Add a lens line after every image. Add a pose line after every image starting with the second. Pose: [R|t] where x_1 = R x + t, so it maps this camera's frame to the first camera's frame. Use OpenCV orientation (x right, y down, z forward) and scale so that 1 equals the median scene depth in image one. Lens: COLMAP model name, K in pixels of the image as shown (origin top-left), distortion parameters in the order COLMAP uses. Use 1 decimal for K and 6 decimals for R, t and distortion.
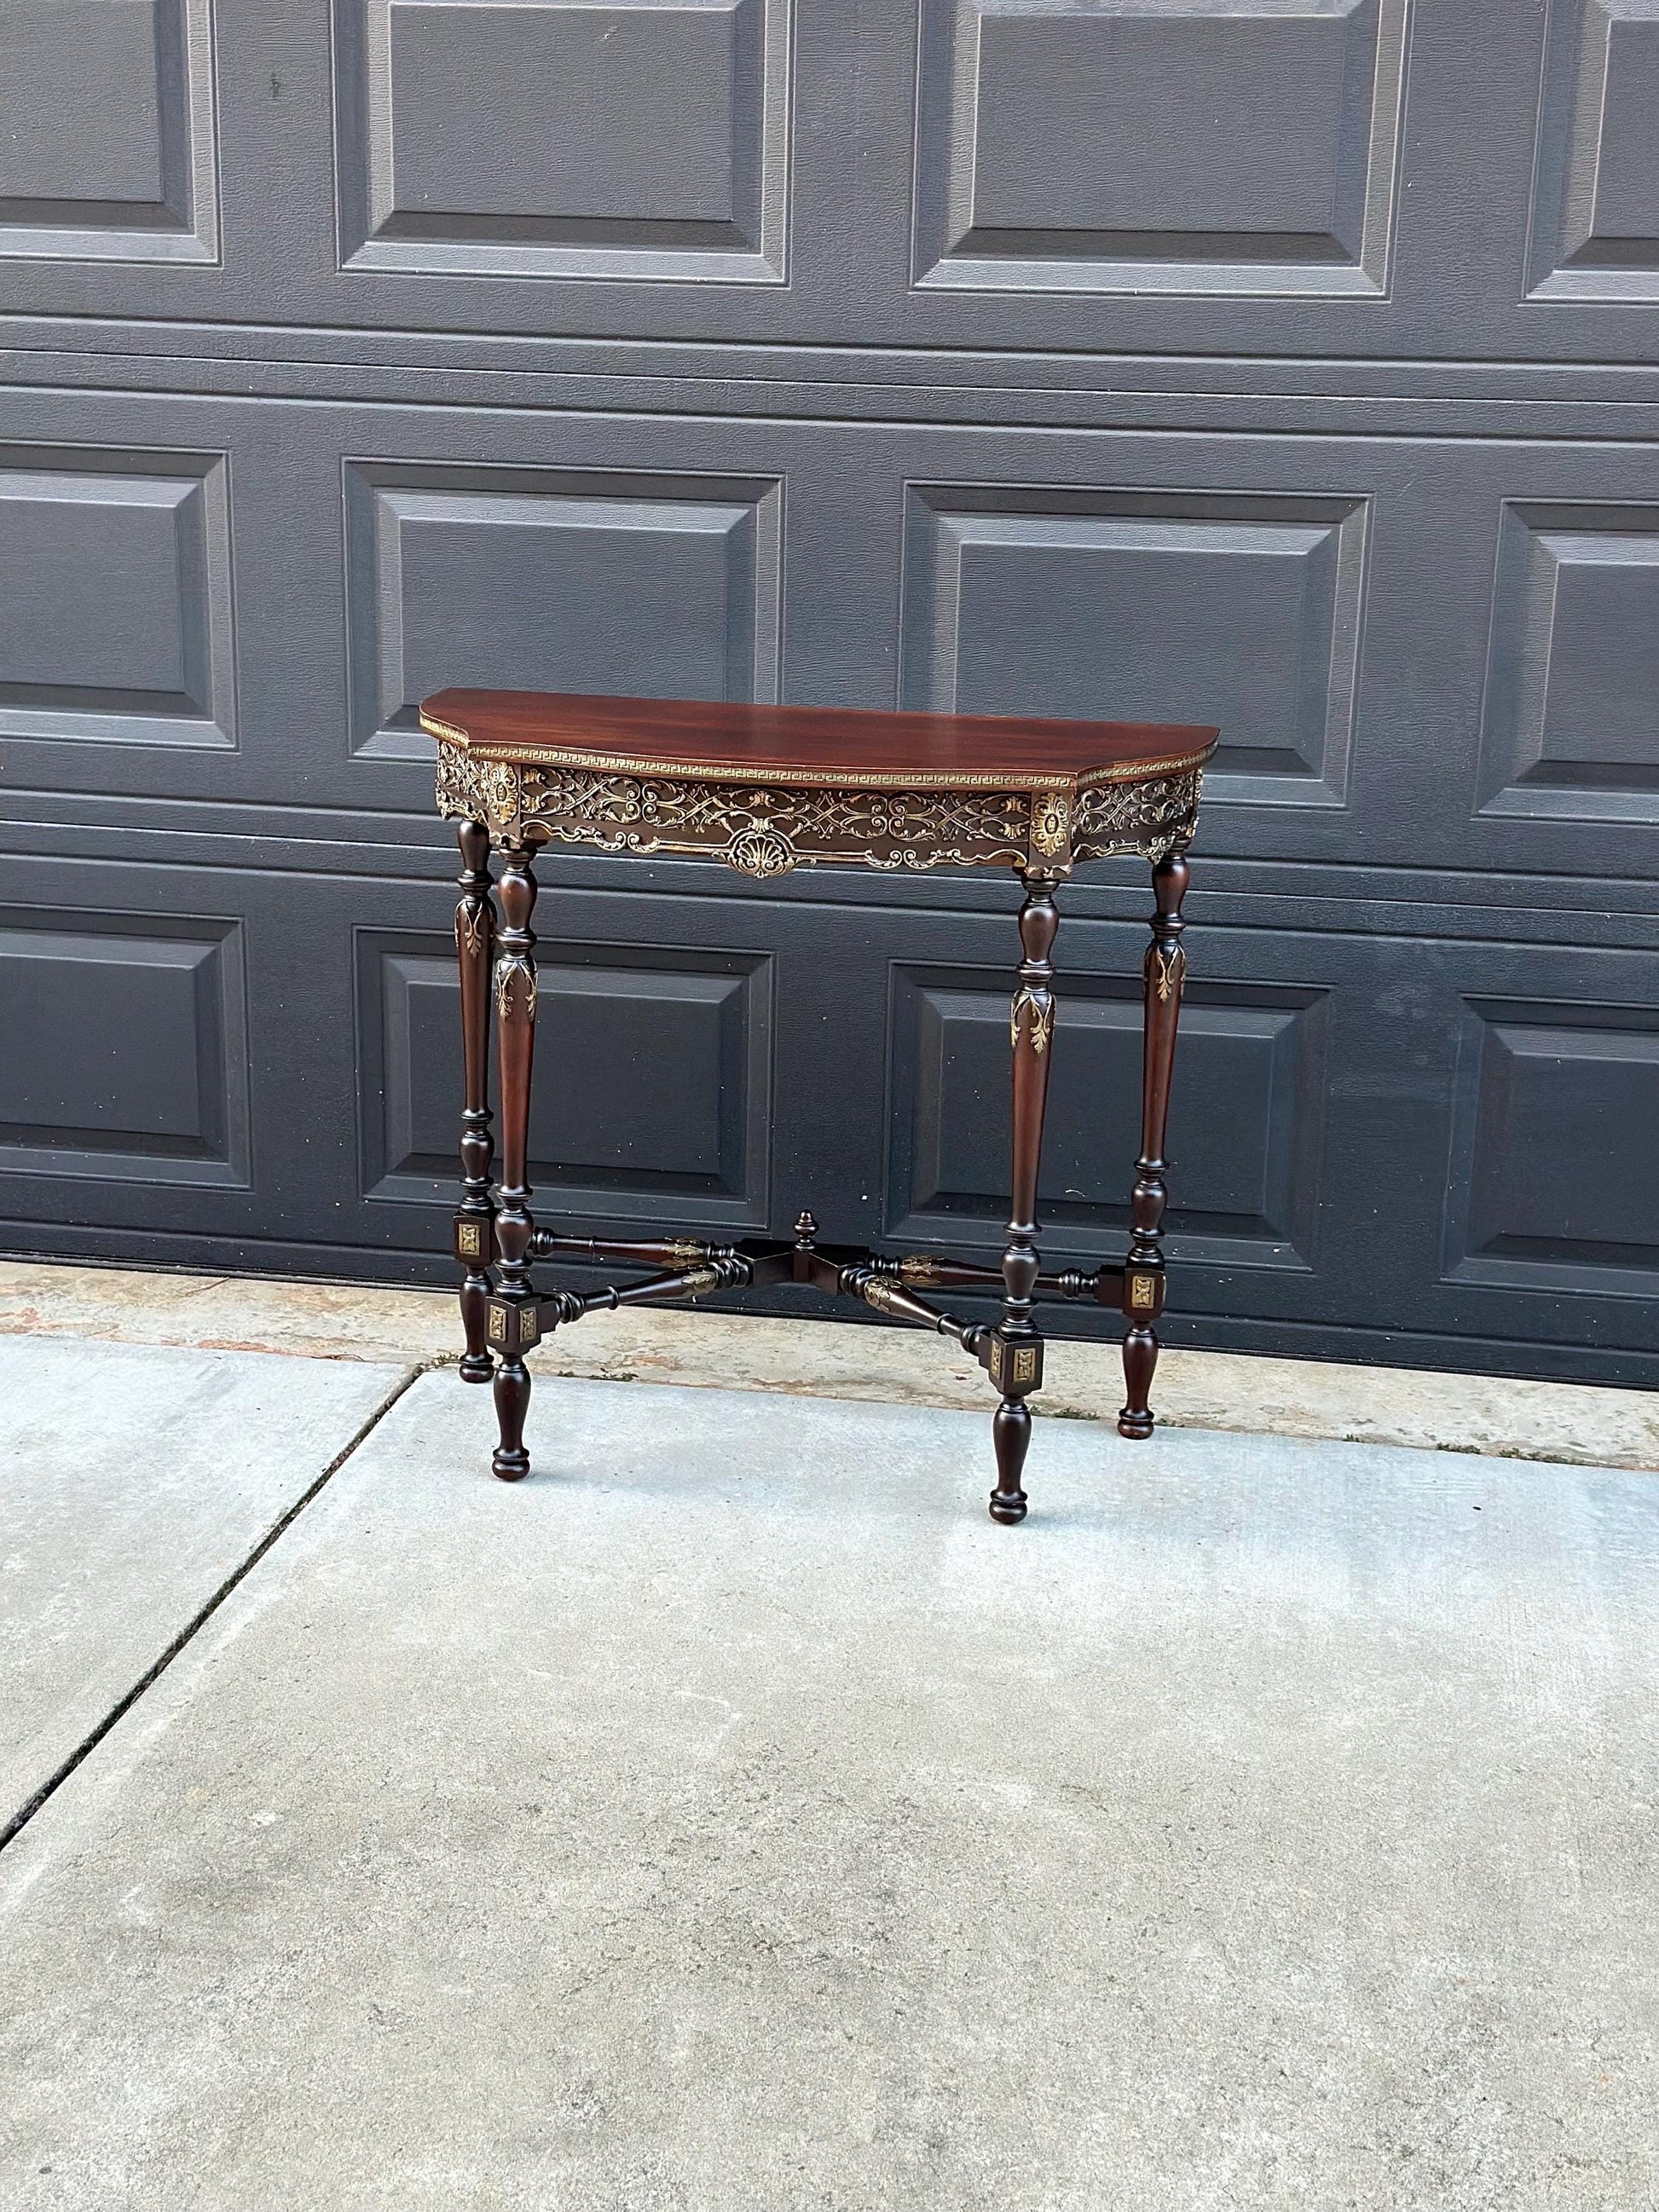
lens RADIAL K [[3108.0, 0, 829.5], [0, 3108.0, 1106.0], [0, 0, 1]] dist [0.179587, -0.328459]
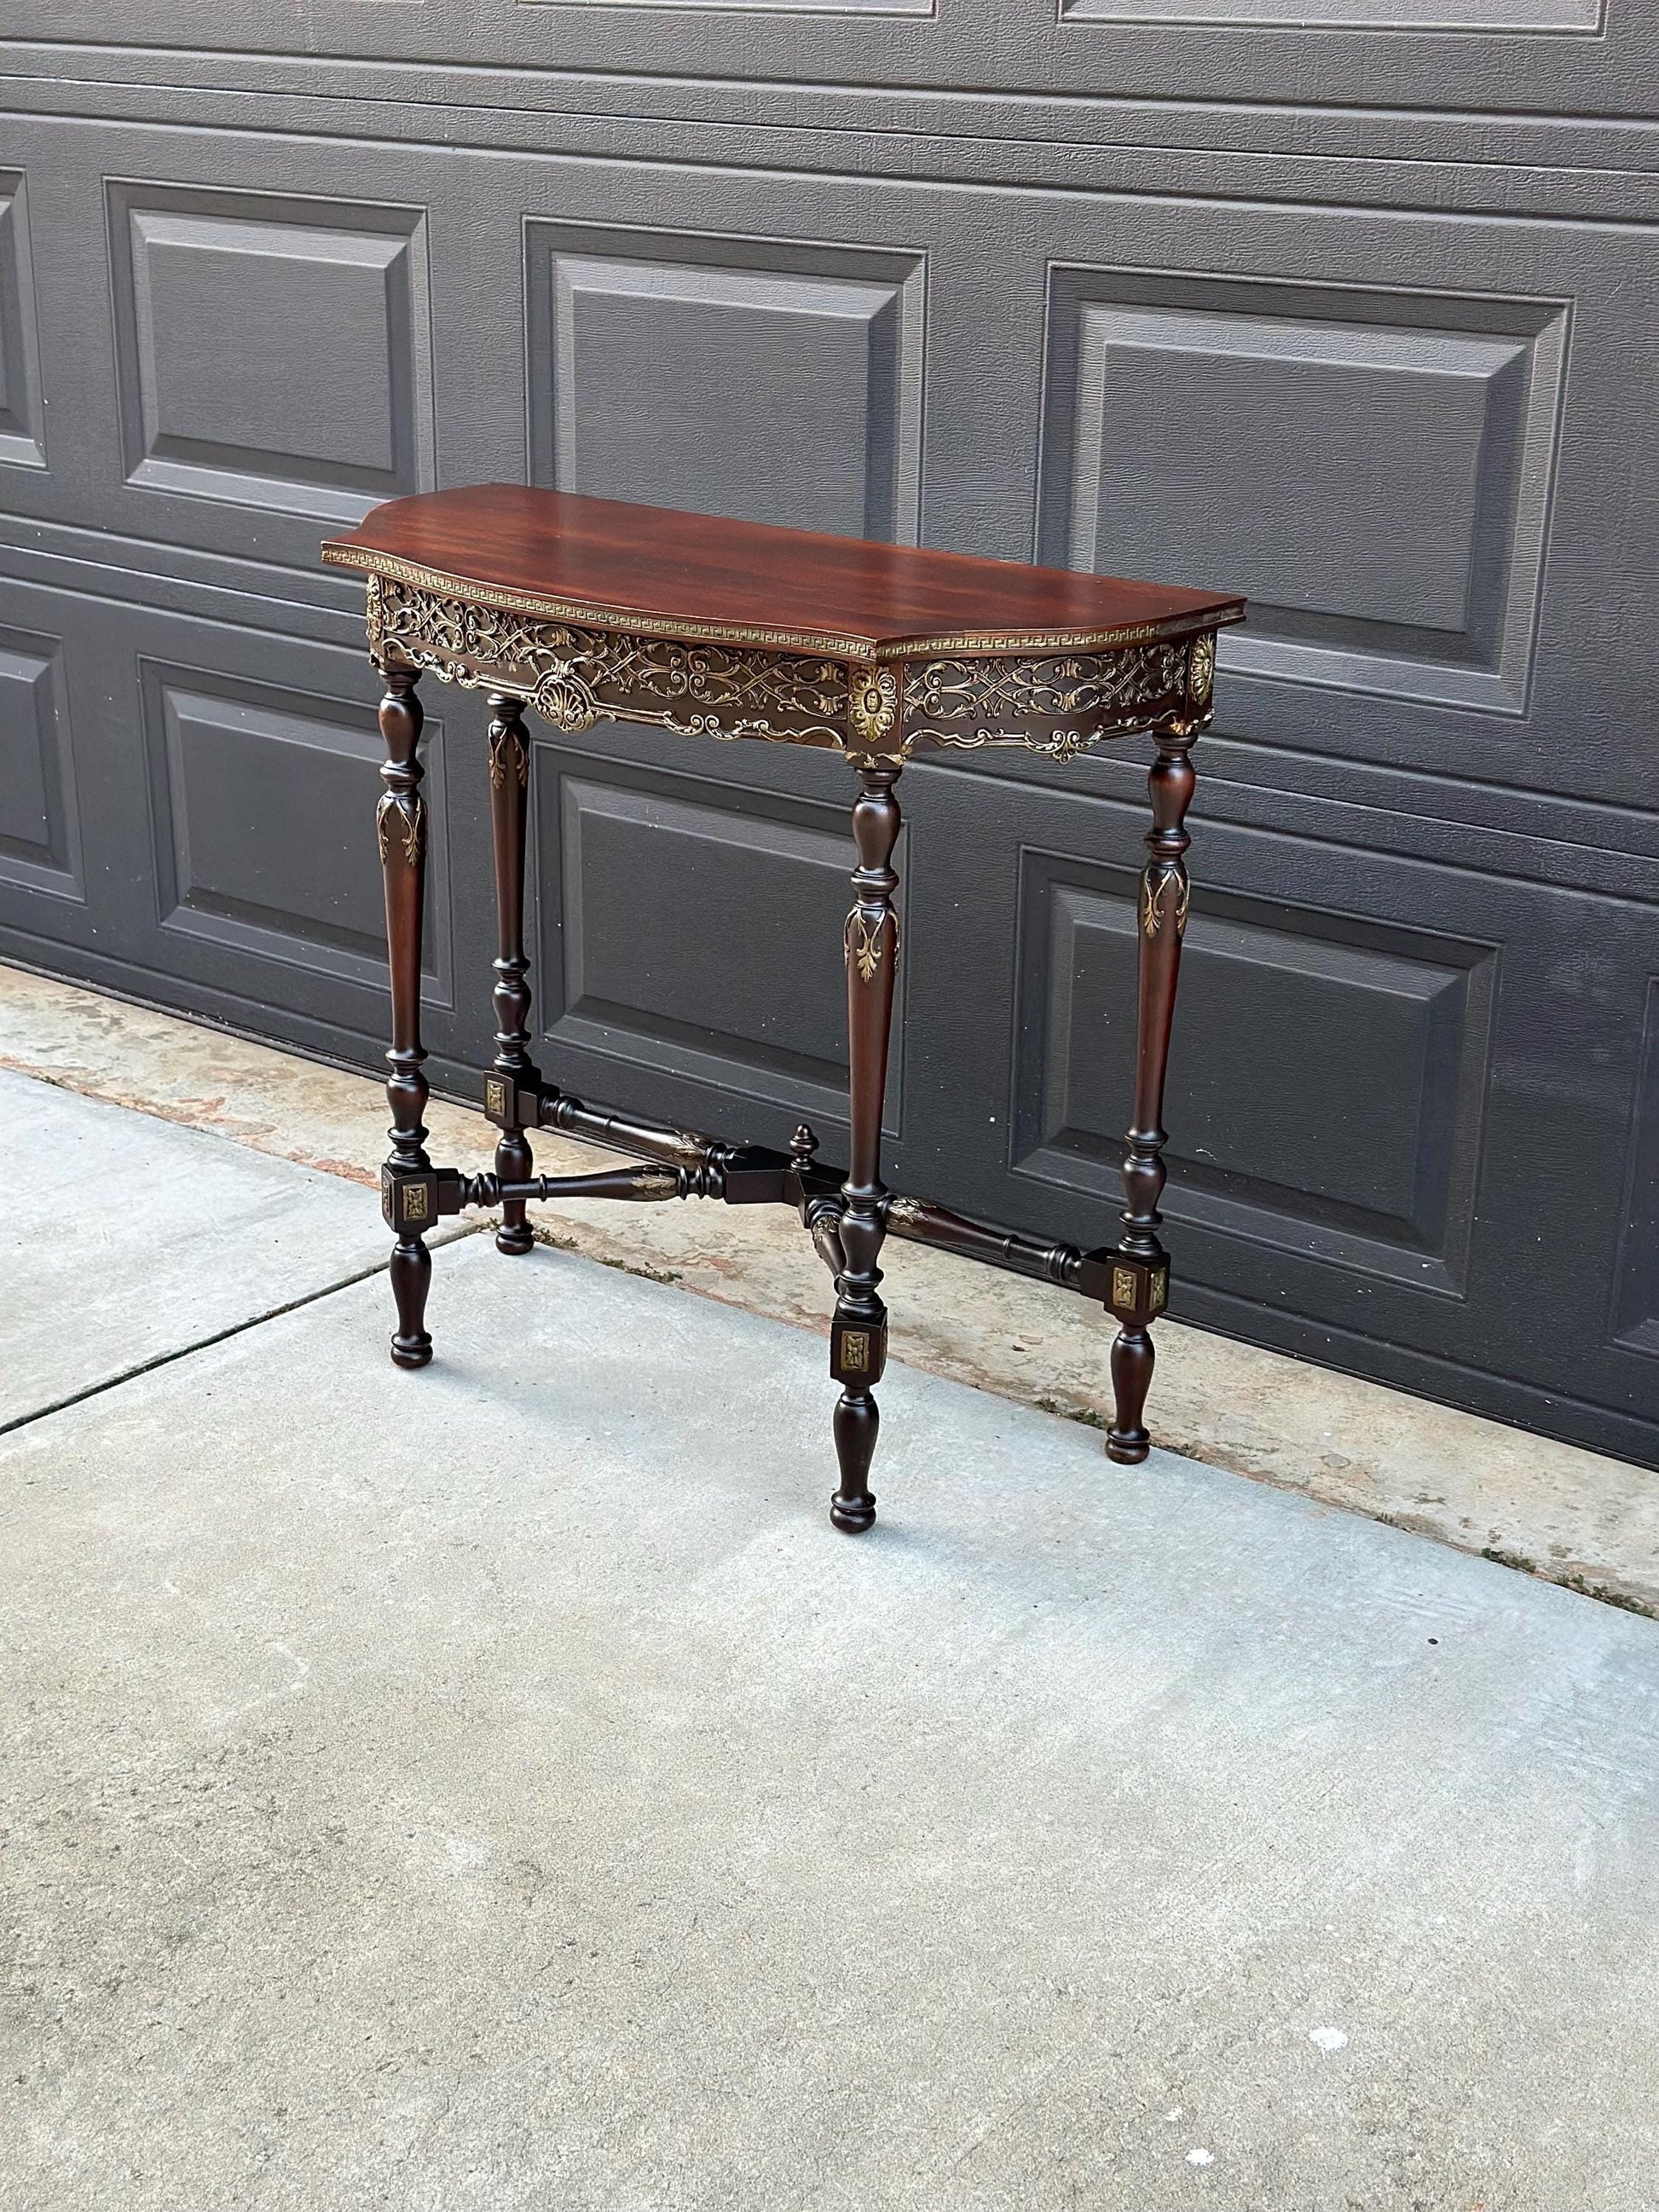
lens RADIAL K [[3112.1, 0, 828.4], [0, 3112.1, 1116.1], [0, 0, 1]] dist [0.178744, -0.297083]
pose [[0.882654, 0.154691, -0.443839, 0.398609], [-0.123165, 0.987415, 0.099208, -0.057721], [0.453599, -0.032901, 0.890598, 0.248534]]
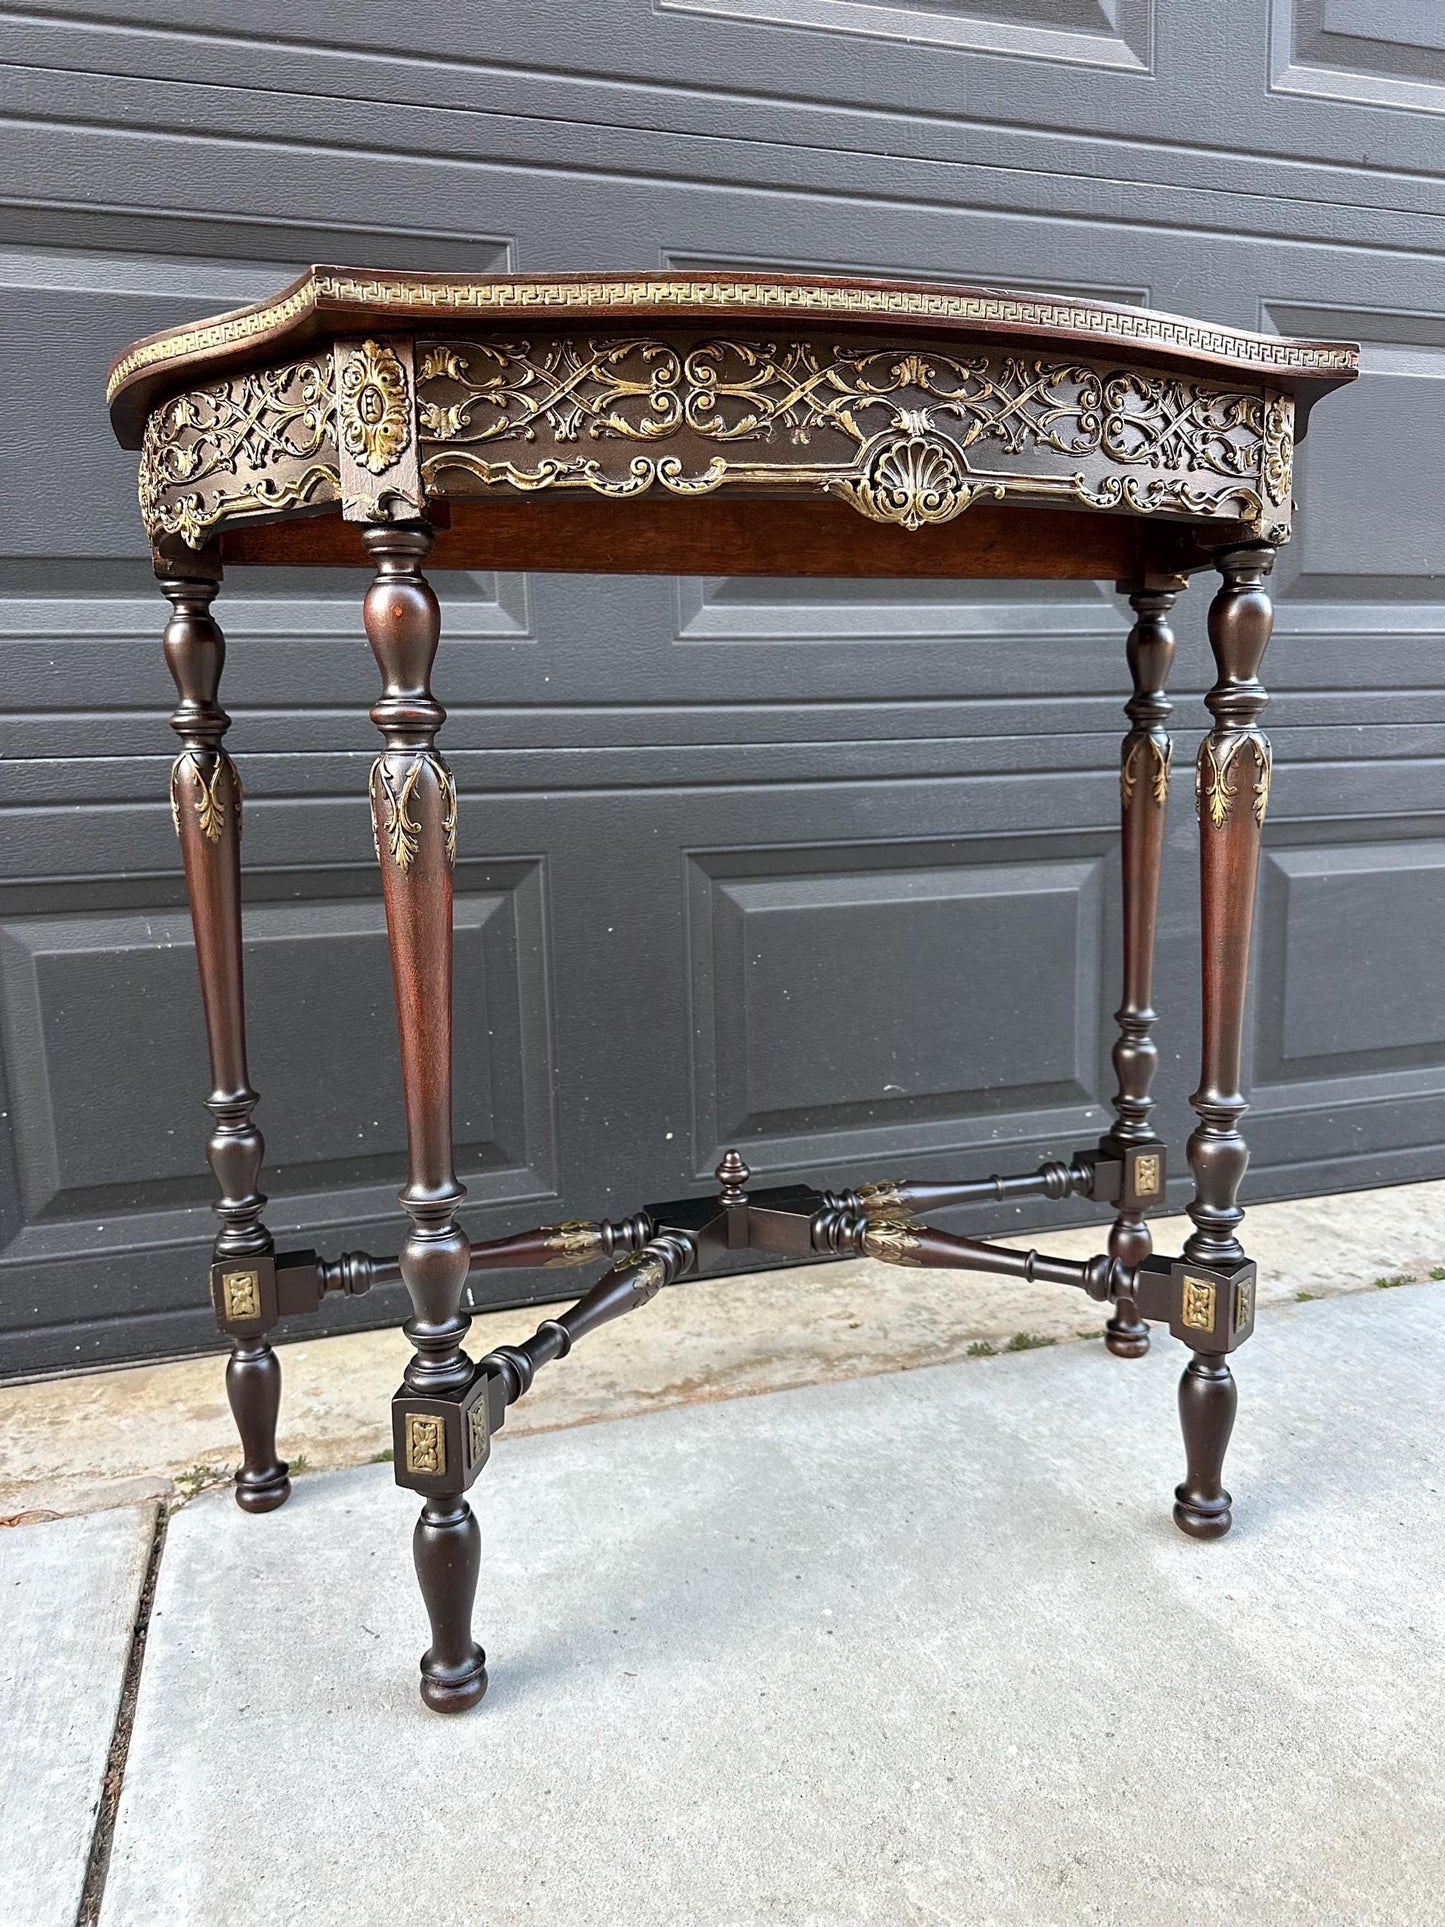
lens RADIAL K [[1370.8, 0, 722.5], [0, 1370.8, 963.5], [0, 0, 1]] dist [0.054660, -0.081463]
pose [[0.890813, -0.118524, 0.438639, -0.153501], [0.164475, 0.984025, -0.068133, 0.012174], [-0.423556, 0.132839, 0.896077, 0.739450]]
